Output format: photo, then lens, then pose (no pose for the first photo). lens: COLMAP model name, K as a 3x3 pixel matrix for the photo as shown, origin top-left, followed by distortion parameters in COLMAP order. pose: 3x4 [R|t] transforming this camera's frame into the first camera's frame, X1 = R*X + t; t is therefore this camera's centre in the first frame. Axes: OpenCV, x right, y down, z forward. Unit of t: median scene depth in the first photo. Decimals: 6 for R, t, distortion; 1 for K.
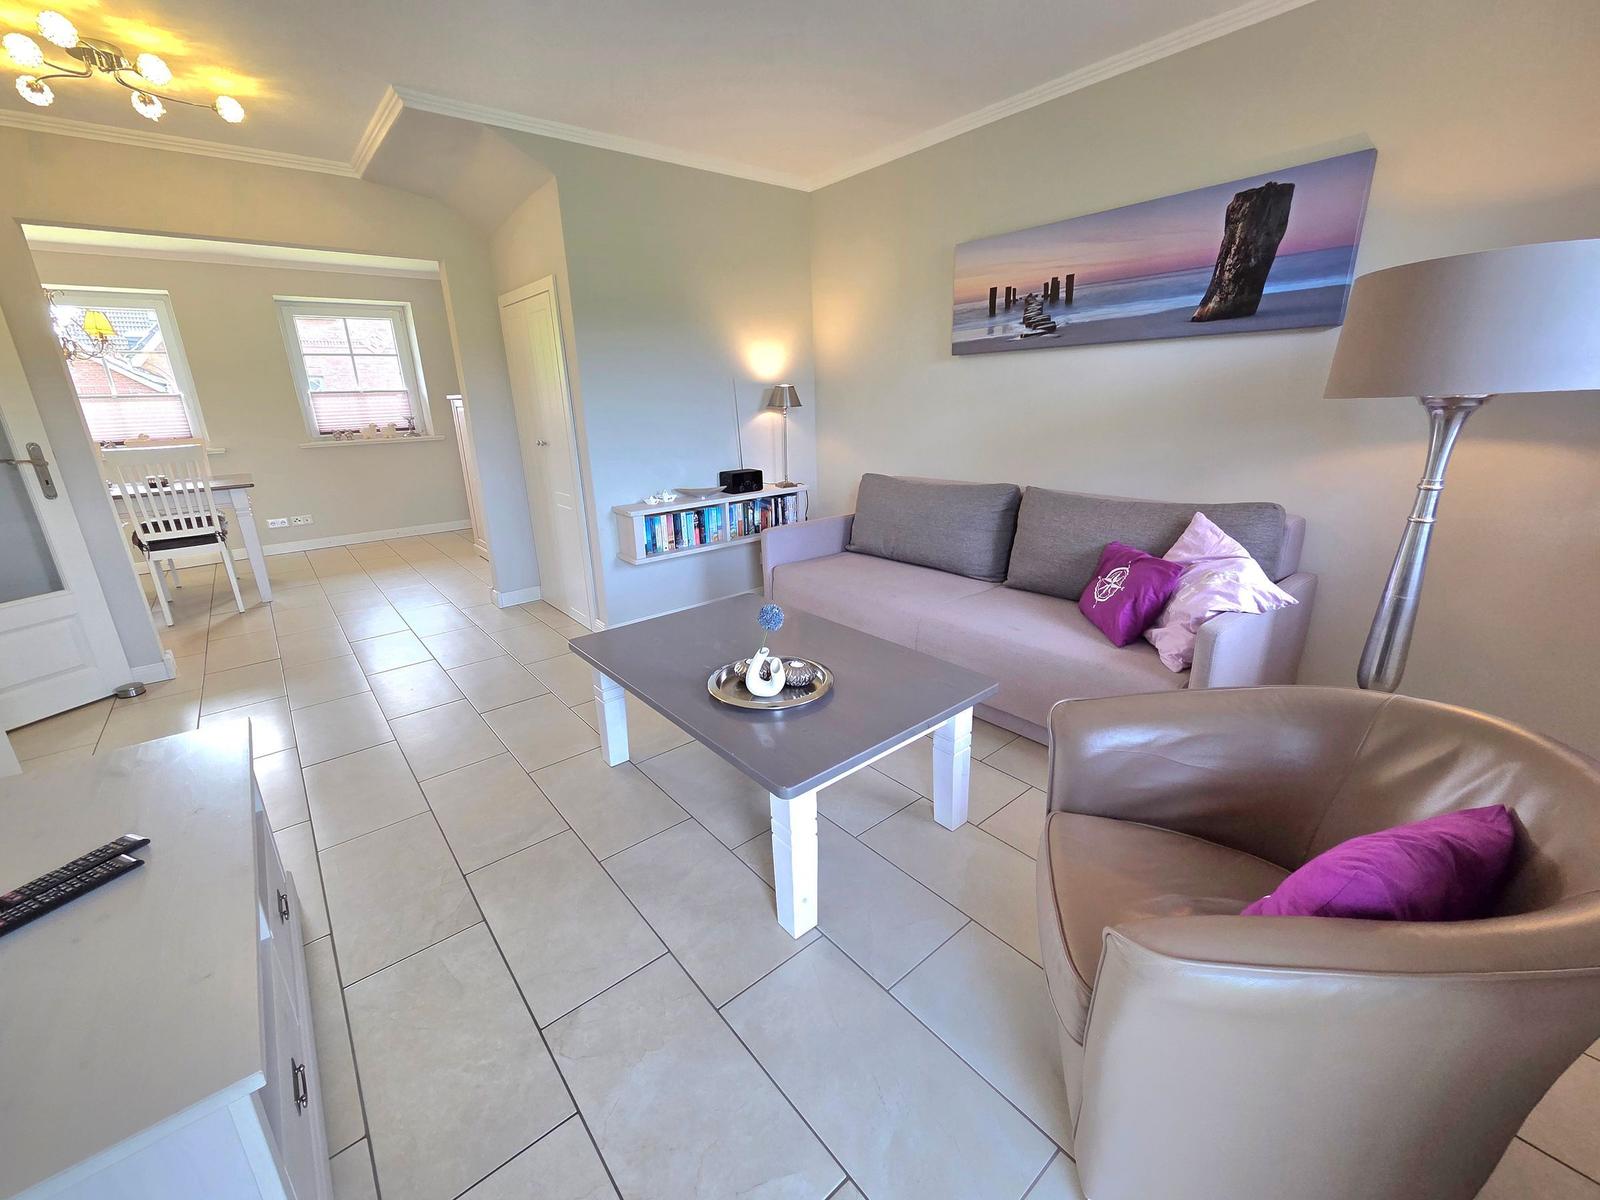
lens RADIAL K [[649.9, 0, 801.6], [0, 649.9, 587.4], [0, 0, 1]] dist [-0.001030, -0.000126]
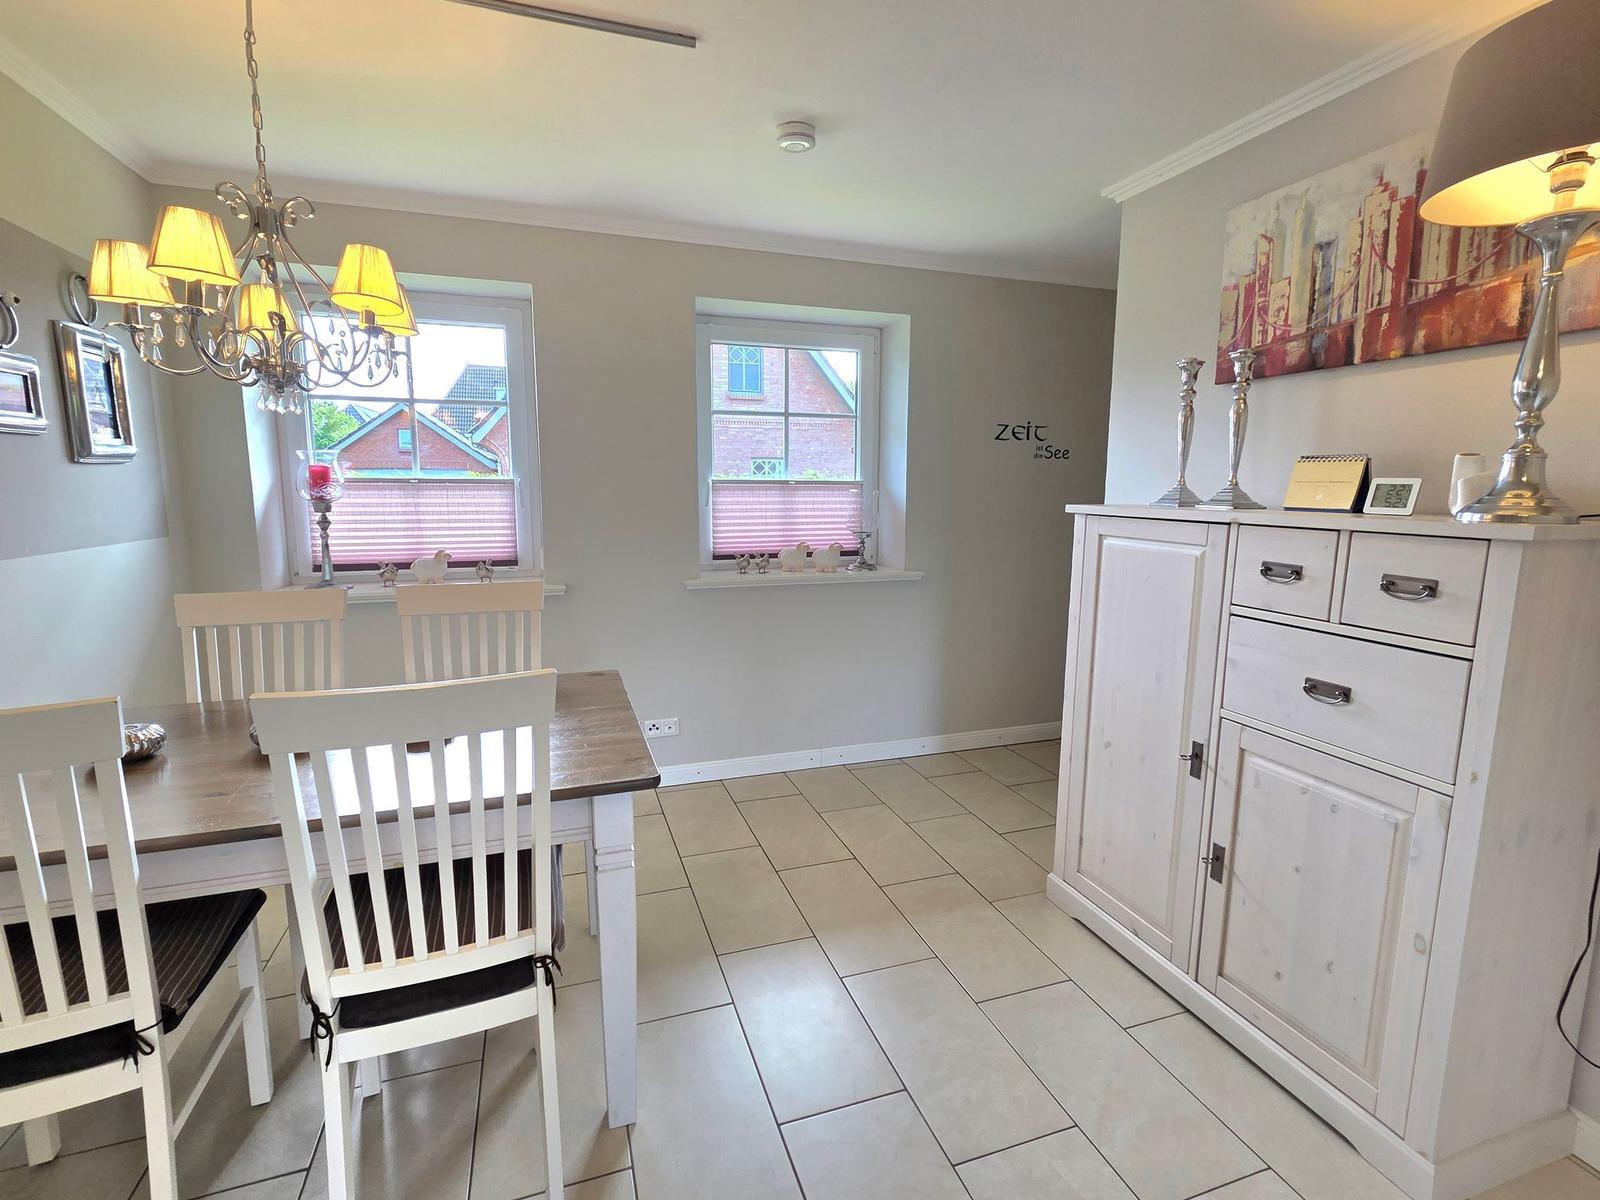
lens RADIAL K [[742.8, 0, 804.4], [0, 742.8, 593.8], [0, 0, 1]] dist [0.001476, 0.000065]
pose [[0.933927, 0.084892, -0.347237, -0.467075], [-0.133782, 0.983804, -0.119302, -0.148767], [0.331485, 0.157873, 0.930158, 0.478537]]
